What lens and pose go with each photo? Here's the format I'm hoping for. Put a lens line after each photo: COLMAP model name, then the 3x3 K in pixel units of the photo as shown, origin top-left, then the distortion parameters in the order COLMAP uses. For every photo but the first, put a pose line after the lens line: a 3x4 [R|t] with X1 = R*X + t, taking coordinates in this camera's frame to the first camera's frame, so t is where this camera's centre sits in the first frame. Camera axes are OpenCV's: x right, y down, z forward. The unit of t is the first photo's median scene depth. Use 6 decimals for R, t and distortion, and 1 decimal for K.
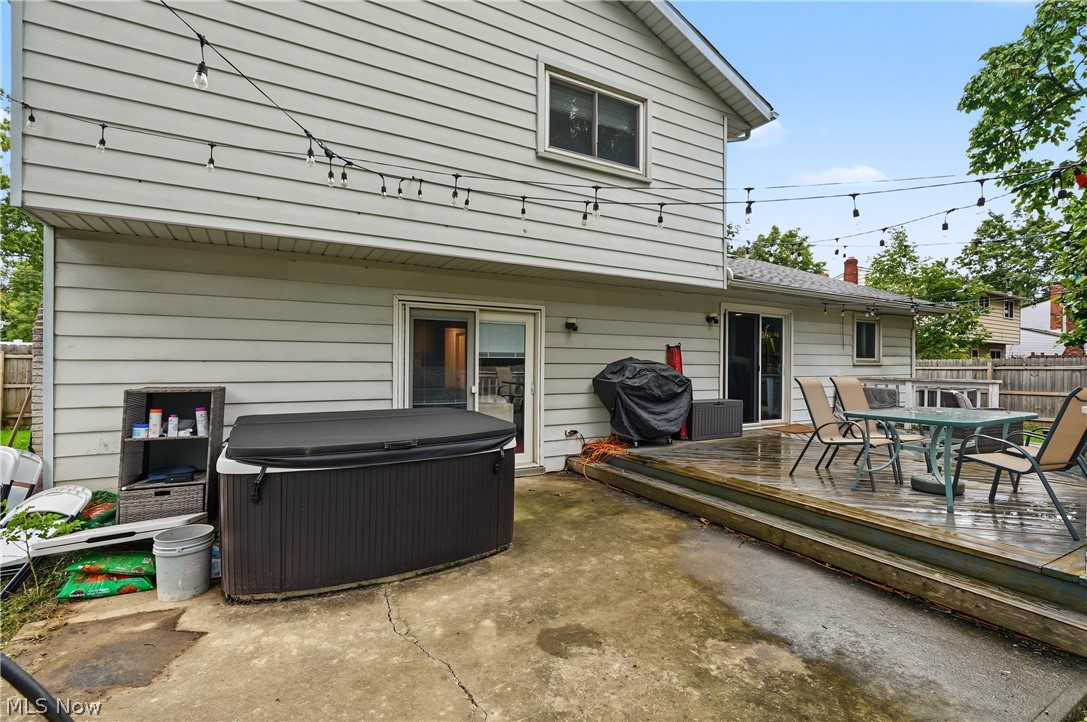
lens RADIAL K [[498.3, 0, 537.6], [0, 498.3, 362.7], [0, 0, 1]] dist [-0.006090, 0.000364]
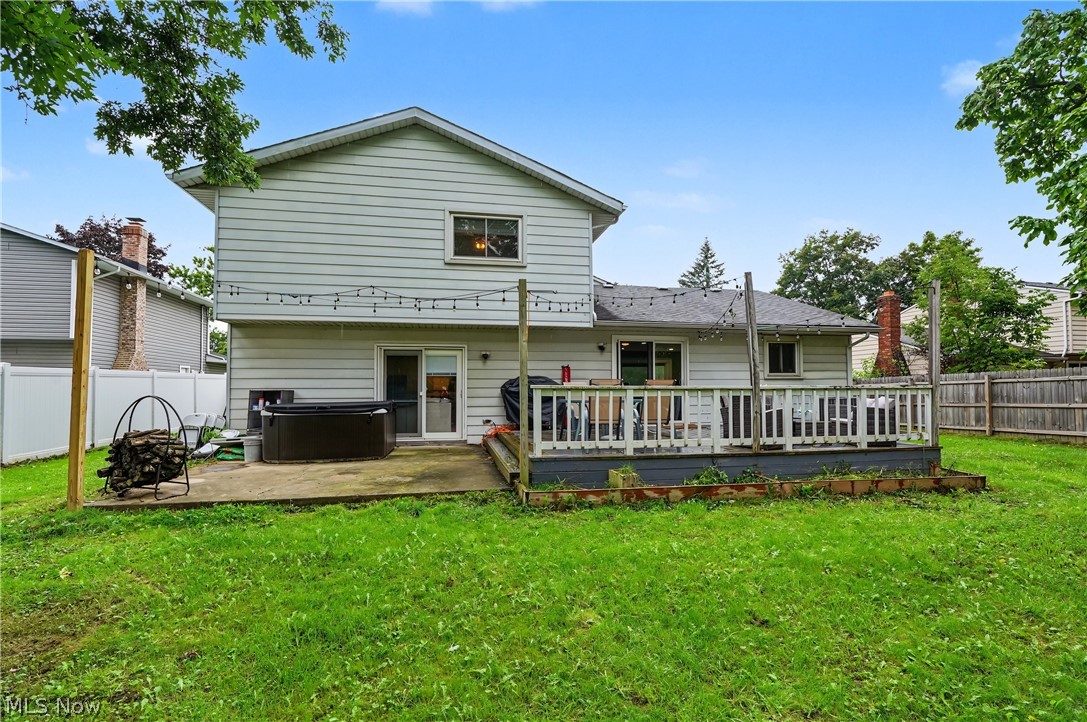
lens RADIAL K [[498.3, 0, 539.5], [0, 498.3, 378.7], [0, 0, 1]] dist [-0.006090, 0.000364]
pose [[0.946541, -0.018767, -0.322036, 0.731782], [0.010353, 0.999559, -0.027820, 0.046714], [0.322416, 0.022999, 0.946319, -0.477619]]
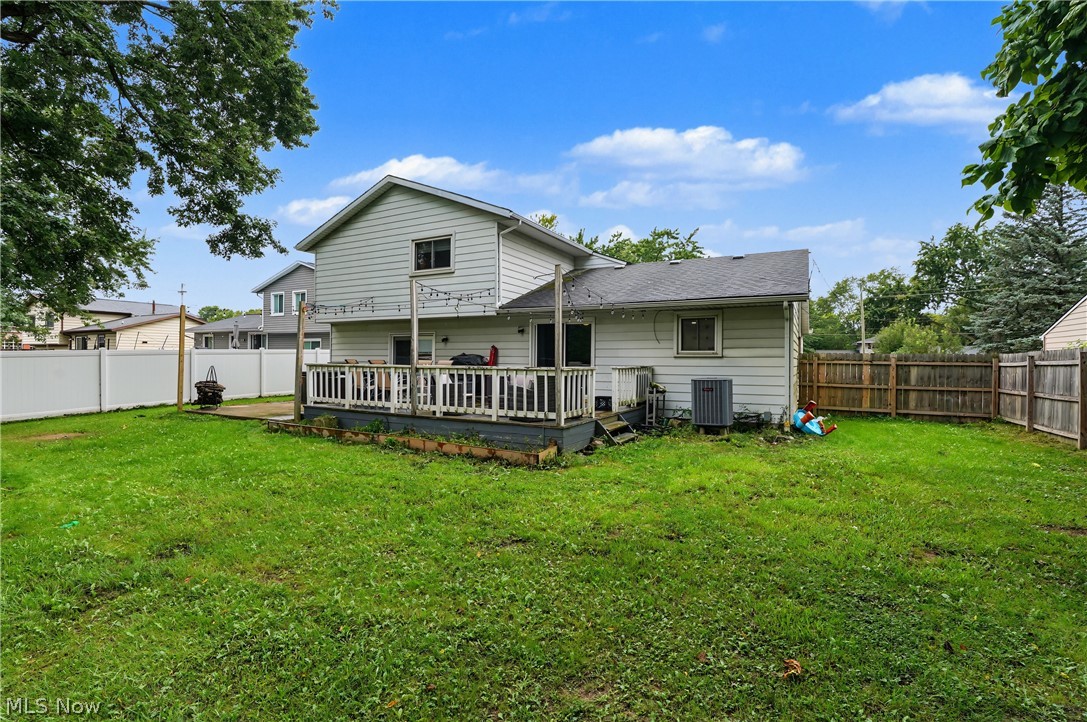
lens RADIAL K [[498.3, 0, 545.8], [0, 498.3, 357.4], [0, 0, 1]] dist [-0.006090, 0.000364]
pose [[0.517440, -0.009924, -0.855662, 2.121314], [-0.010657, 0.999780, -0.018040, 0.039785], [0.855653, 0.018453, 0.517221, 0.219048]]
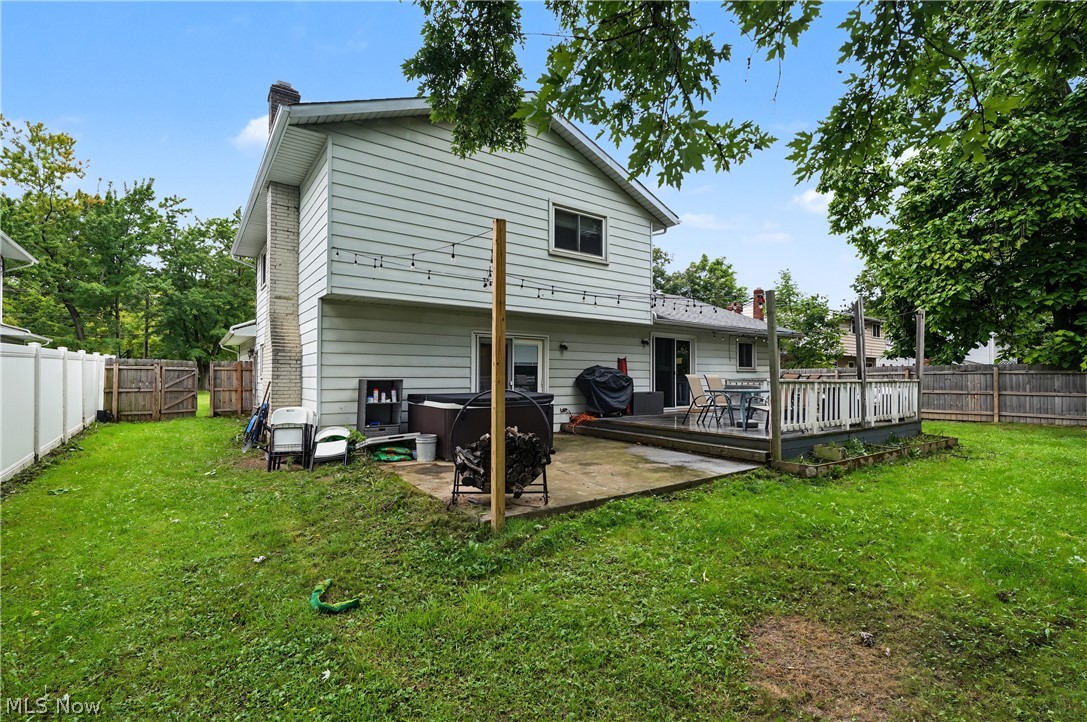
lens RADIAL K [[498.3, 0, 536.1], [0, 498.3, 368.6], [0, 0, 1]] dist [-0.006090, 0.000364]
pose [[0.994438, -0.002508, 0.105294, -0.195395], [0.004373, 0.999838, -0.017487, 0.028382], [-0.105233, 0.017850, 0.994287, -0.647526]]
